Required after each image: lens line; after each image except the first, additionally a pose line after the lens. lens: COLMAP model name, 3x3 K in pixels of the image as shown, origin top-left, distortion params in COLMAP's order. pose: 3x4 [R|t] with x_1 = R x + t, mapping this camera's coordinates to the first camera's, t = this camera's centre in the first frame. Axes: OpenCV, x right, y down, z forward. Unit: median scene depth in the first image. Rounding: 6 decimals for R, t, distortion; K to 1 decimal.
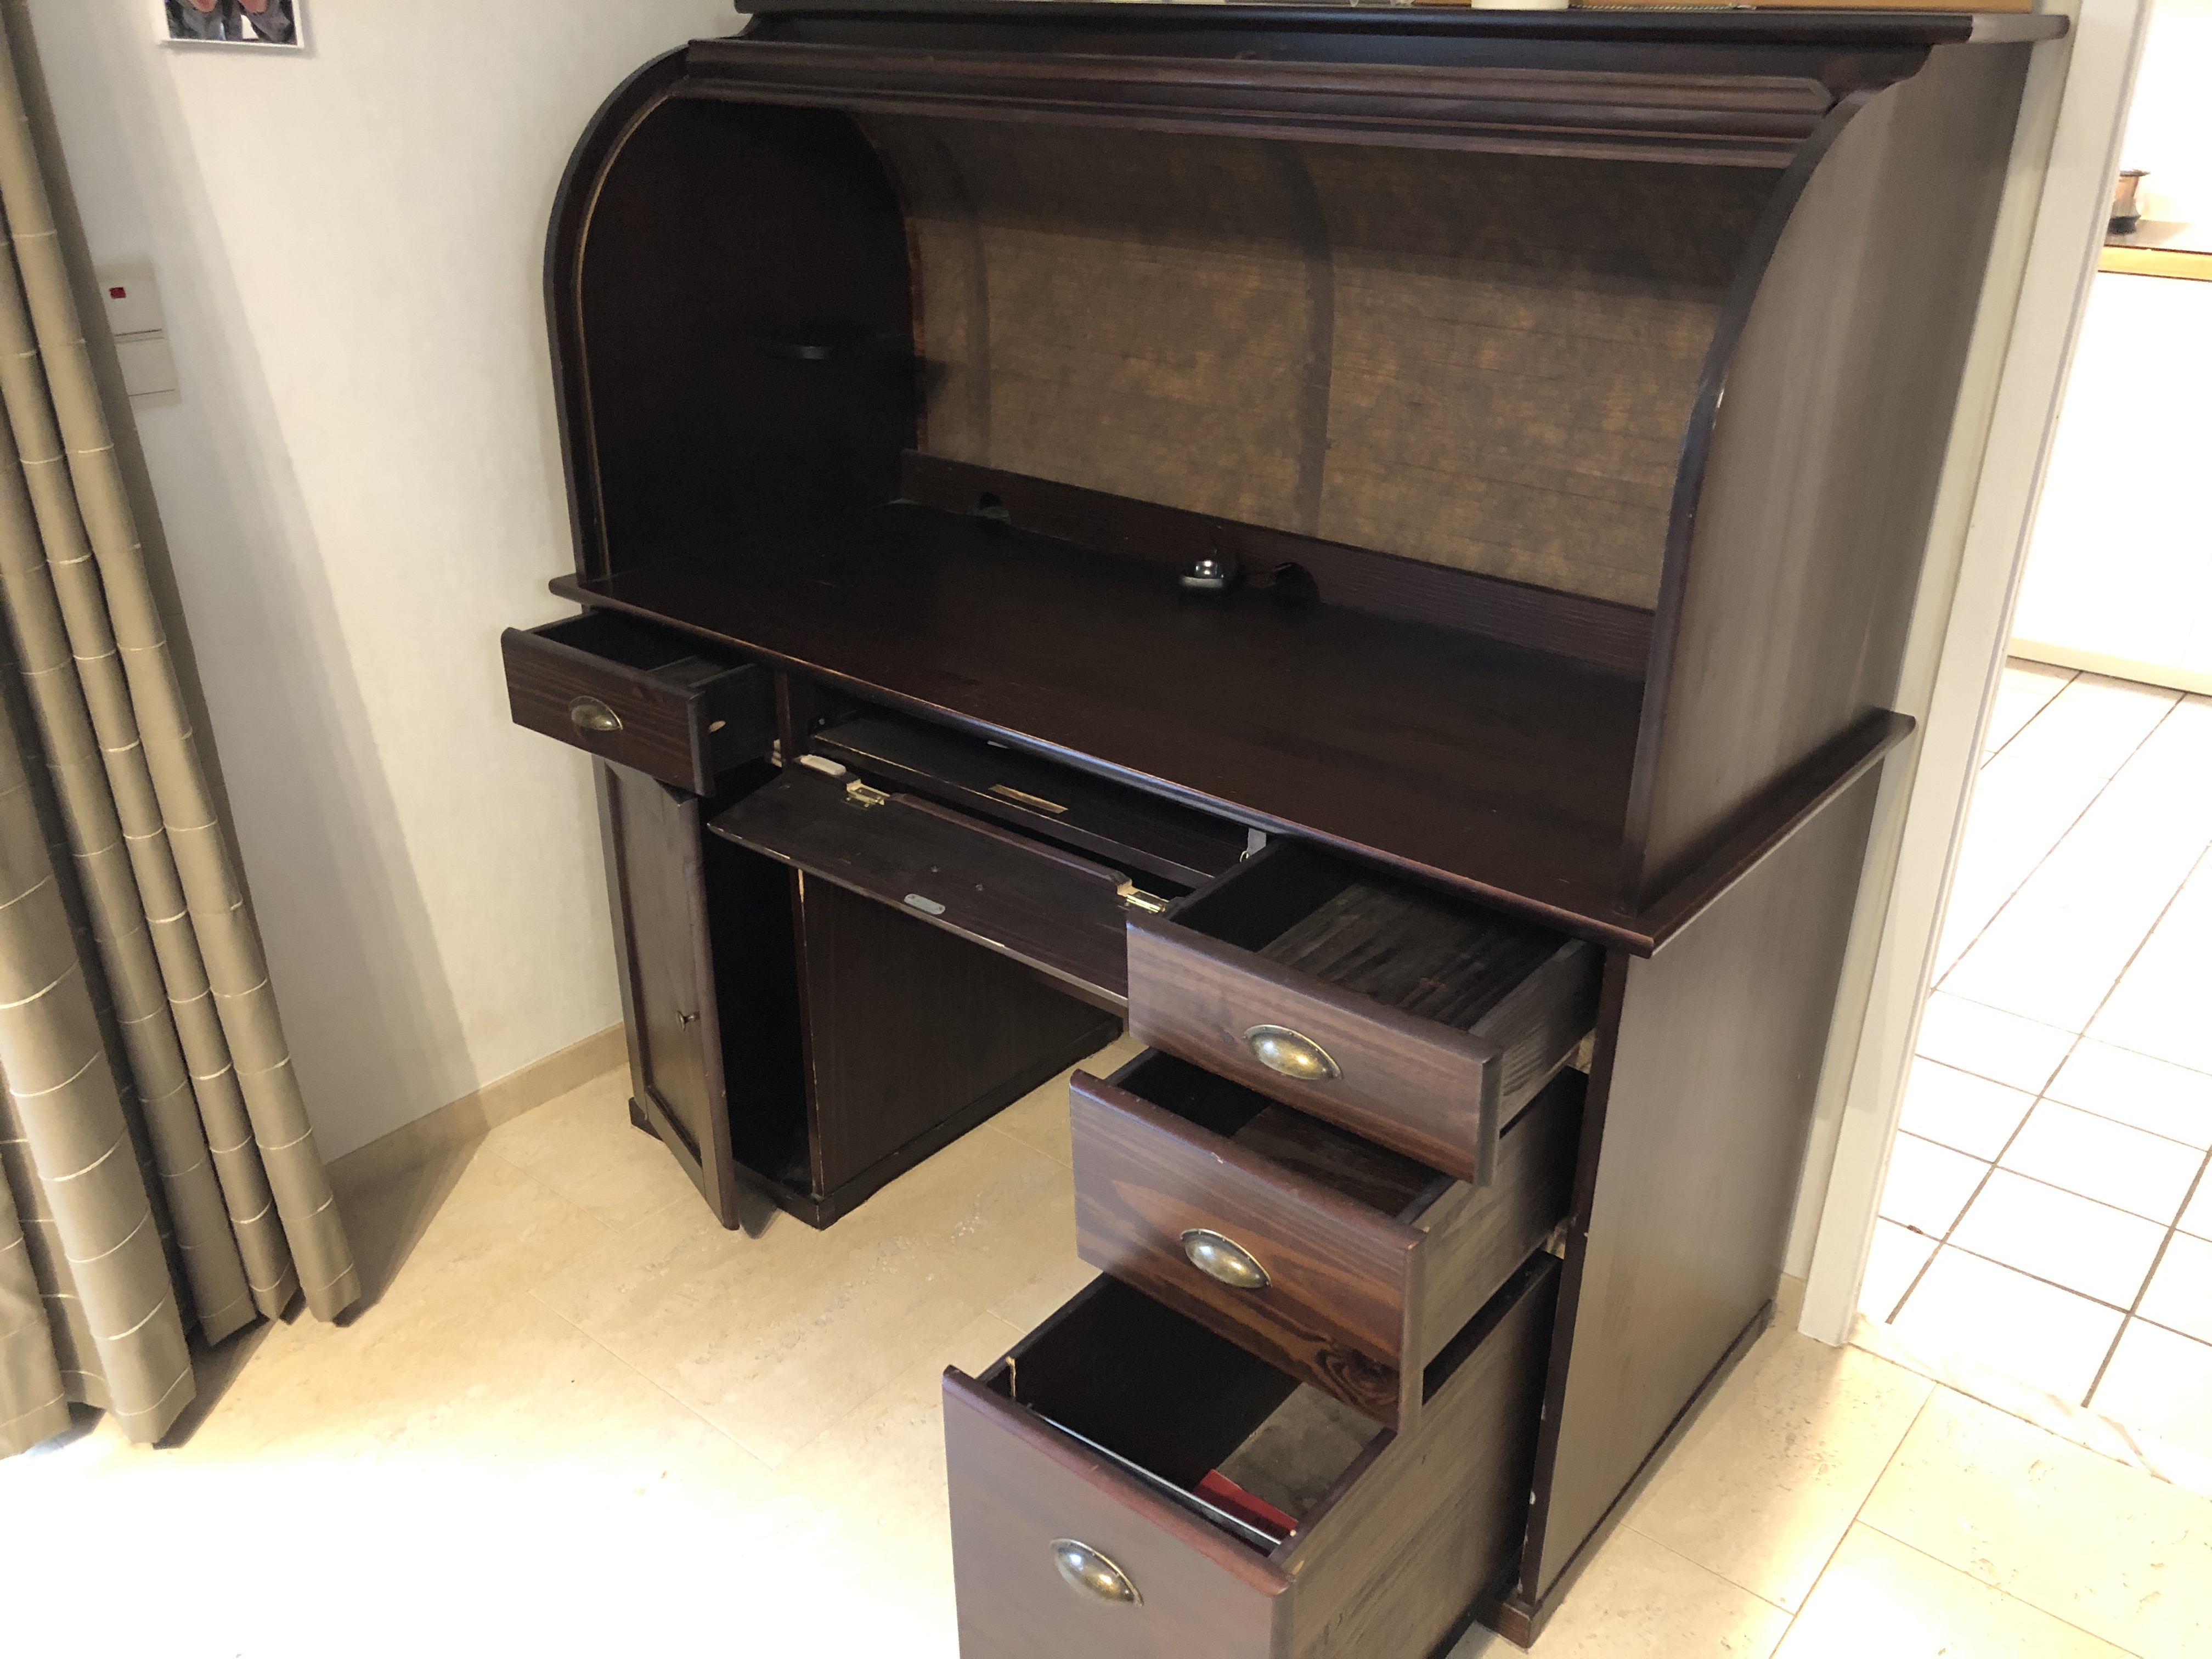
lens RADIAL K [[1821.2, 0, 1116.9], [0, 1821.2, 830.3], [0, 0, 1]] dist [-0.002185, -0.010911]
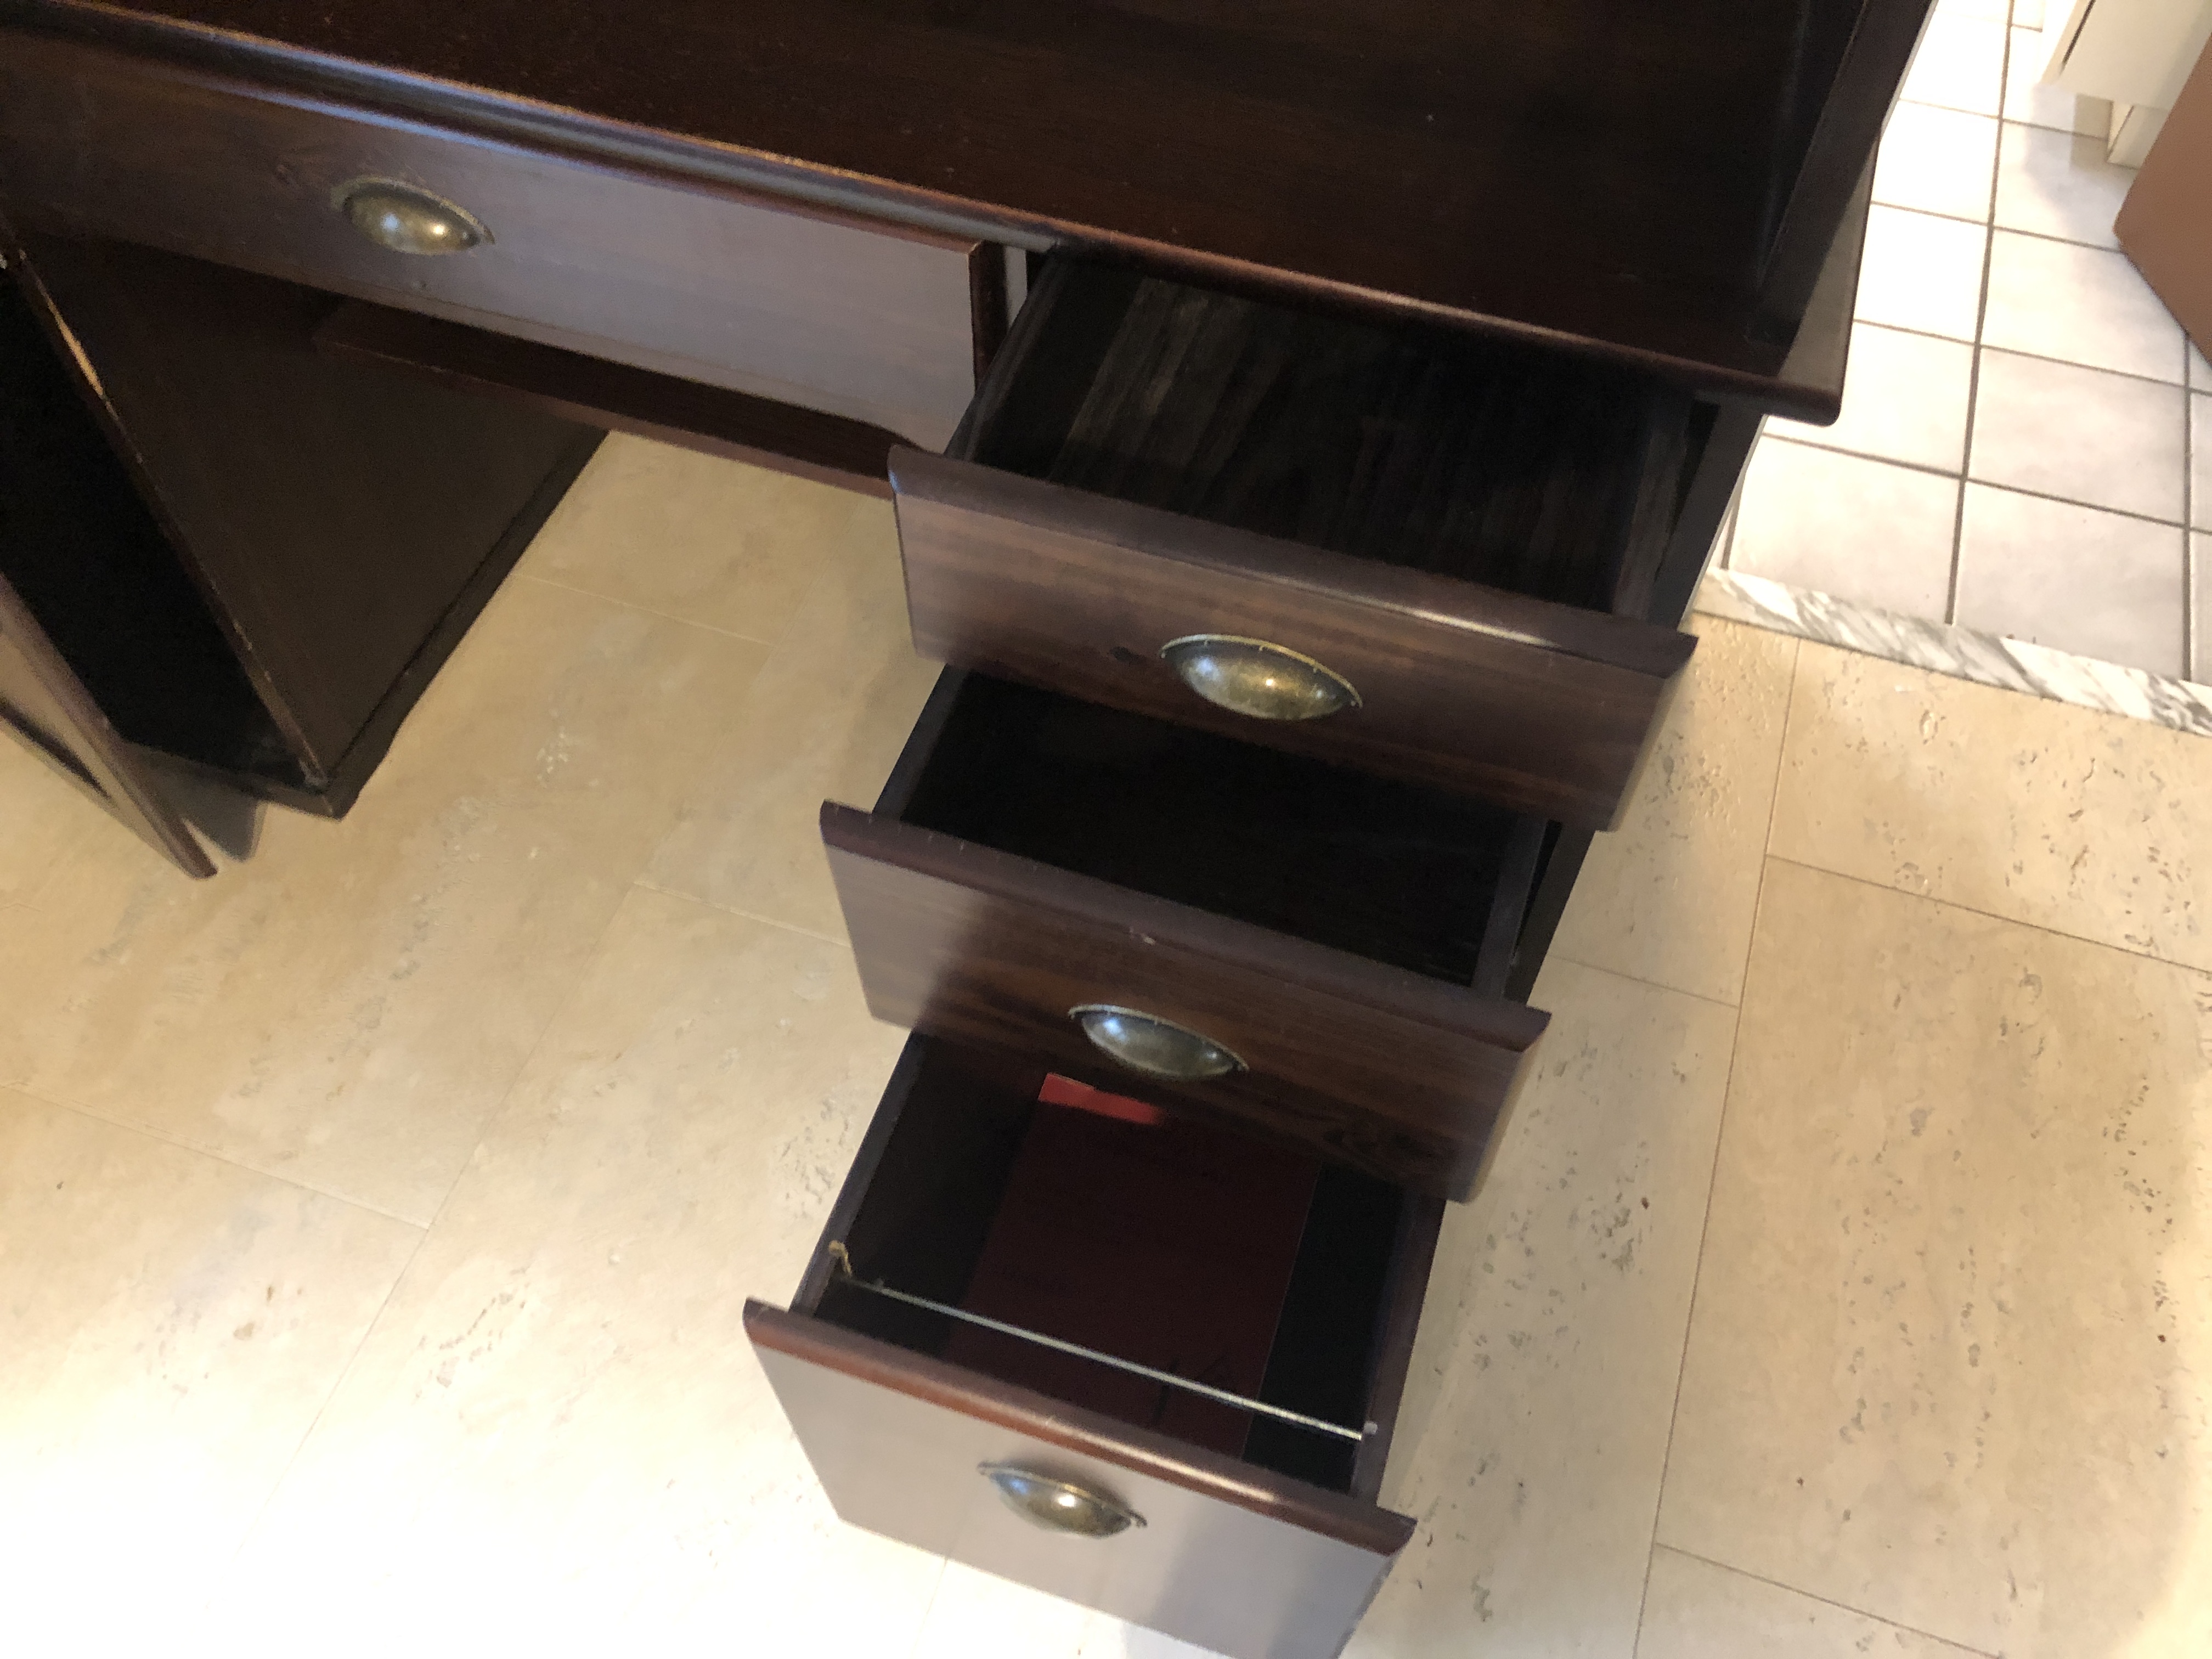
lens RADIAL K [[1821.2, 0, 1110.1], [0, 1821.2, 827.2], [0, 0, 1]] dist [-0.002185, -0.010911]
pose [[0.927562, -0.290429, 0.235118, -0.061767], [0.140688, 0.854345, 0.500301, -0.082583], [-0.346173, -0.430982, 0.833318, 0.366105]]
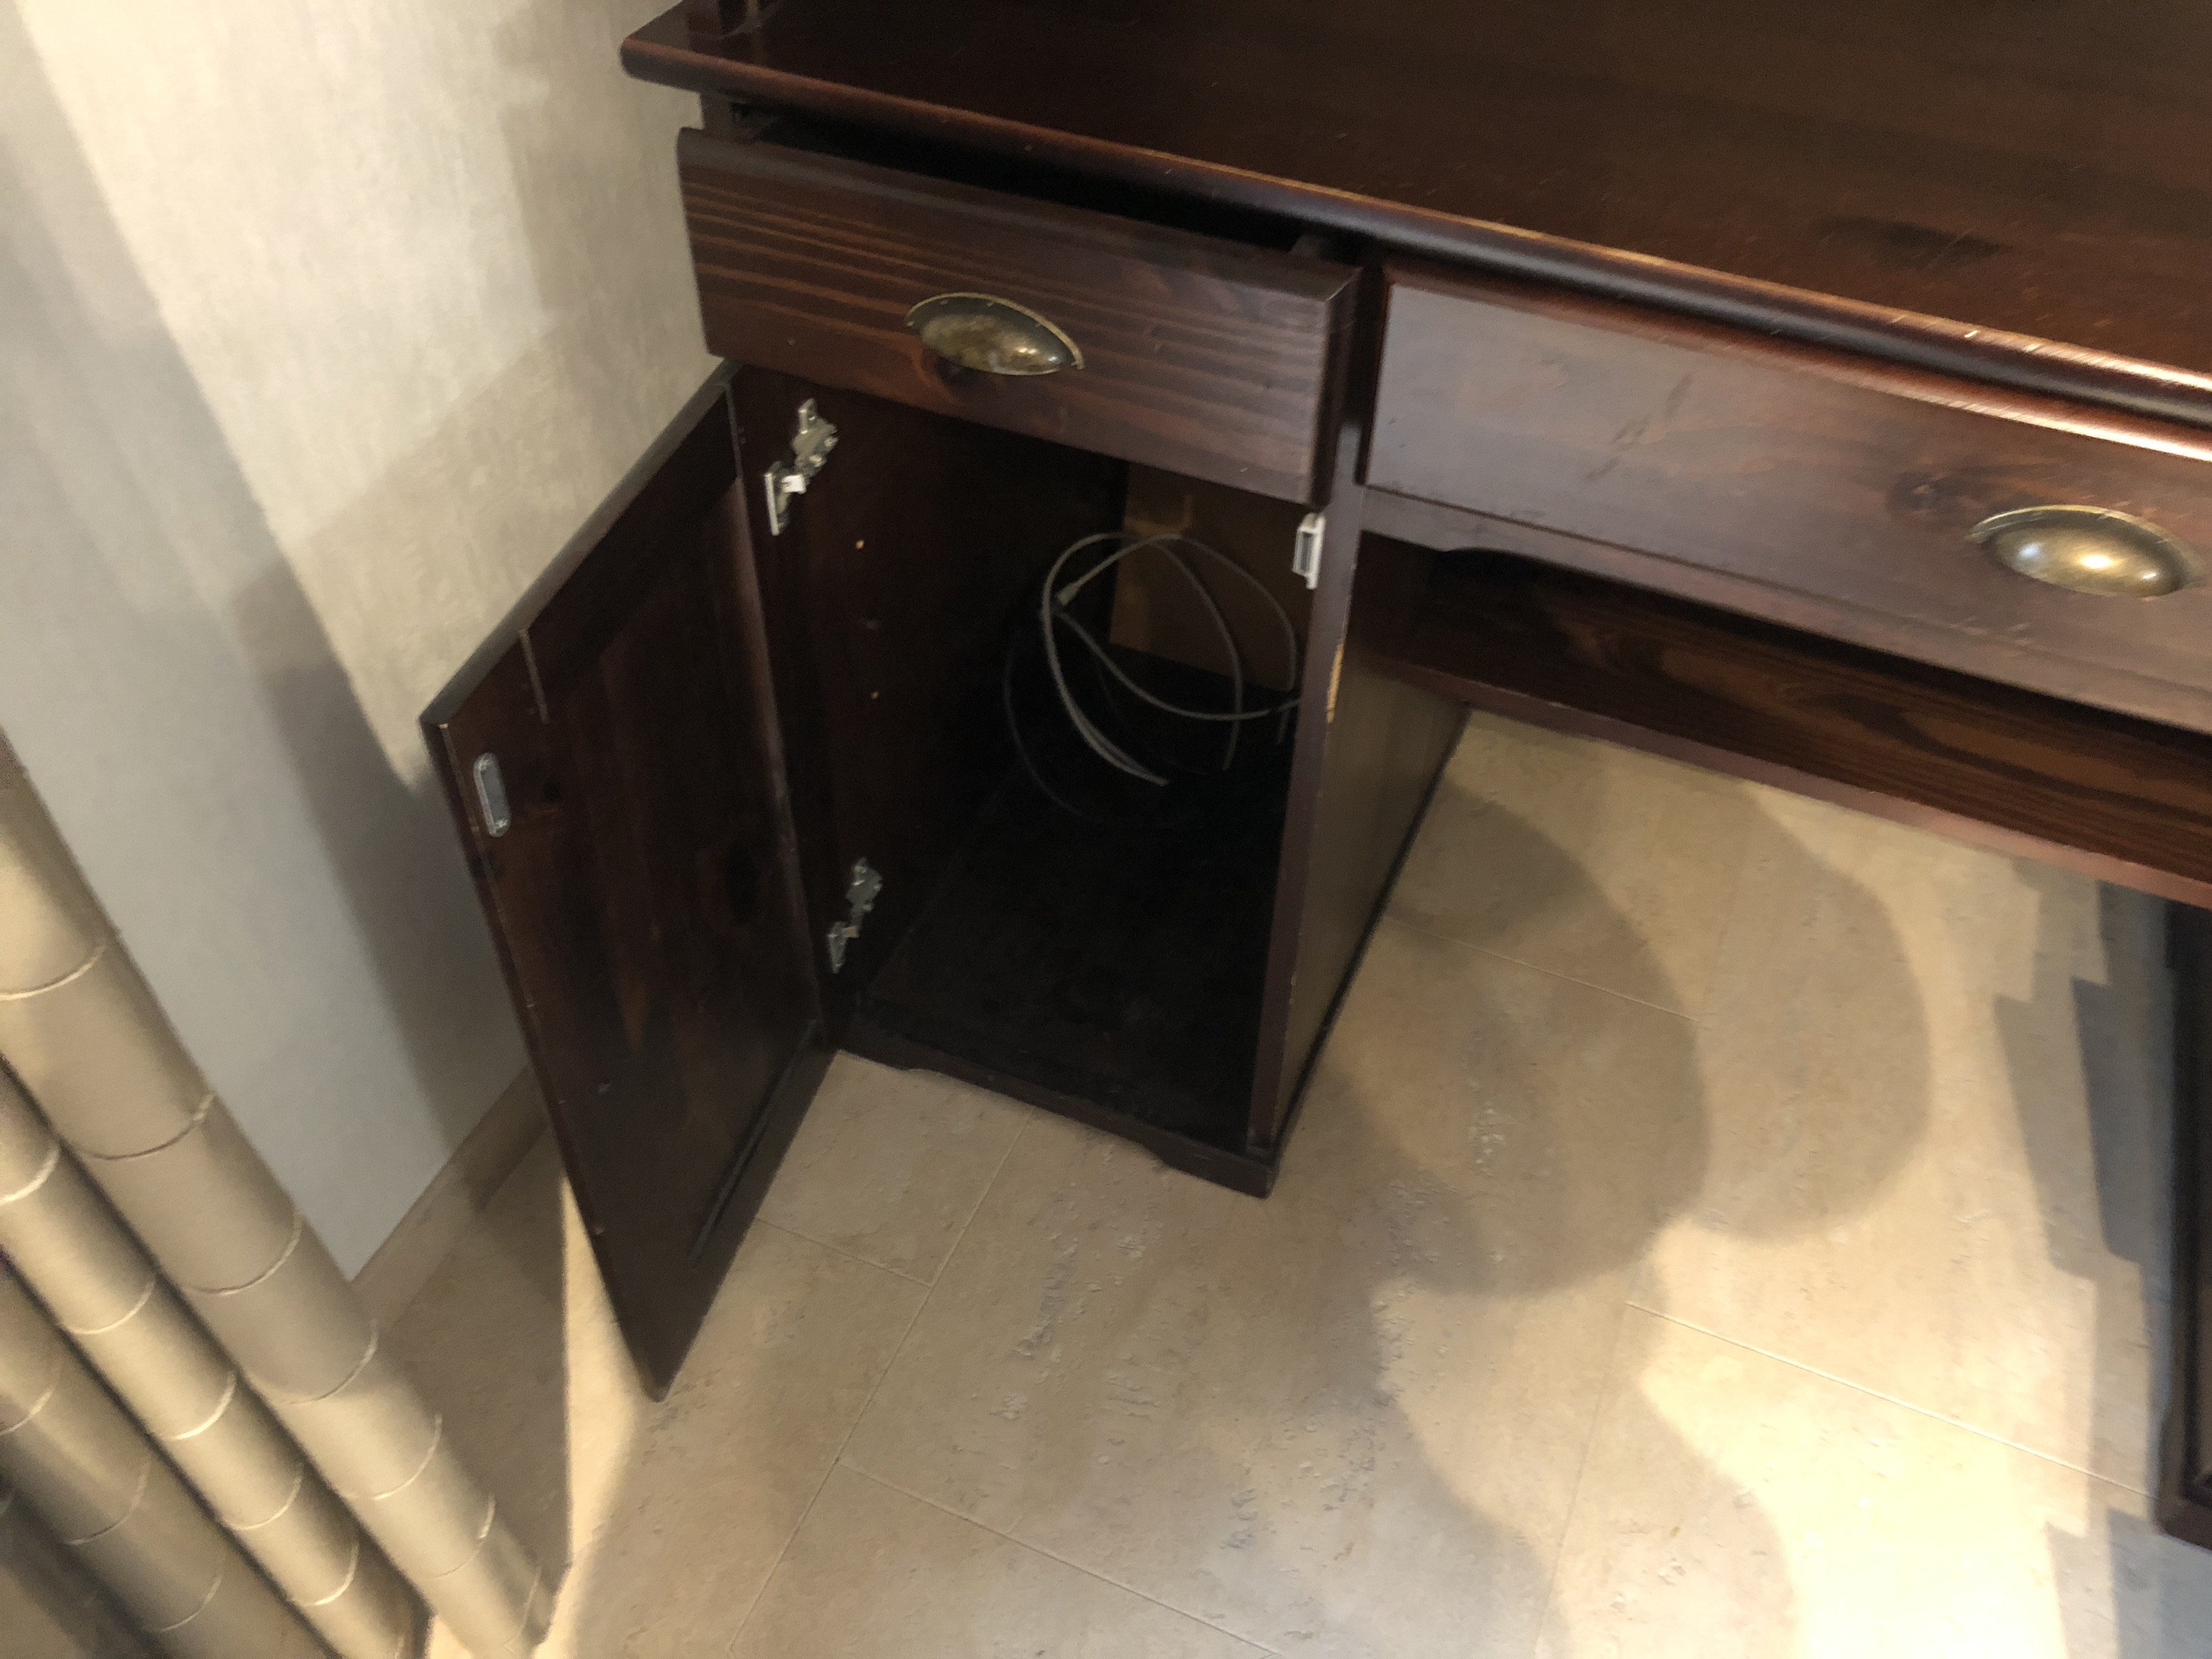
lens RADIAL K [[1821.2, 0, 1105.2], [0, 1821.2, 837.3], [0, 0, 1]] dist [-0.002185, -0.010911]
pose [[0.952757, -0.184608, 0.241195, -0.356356], [0.089149, 0.929085, 0.358962, -0.105928], [-0.290358, -0.320501, 0.901649, 0.577304]]
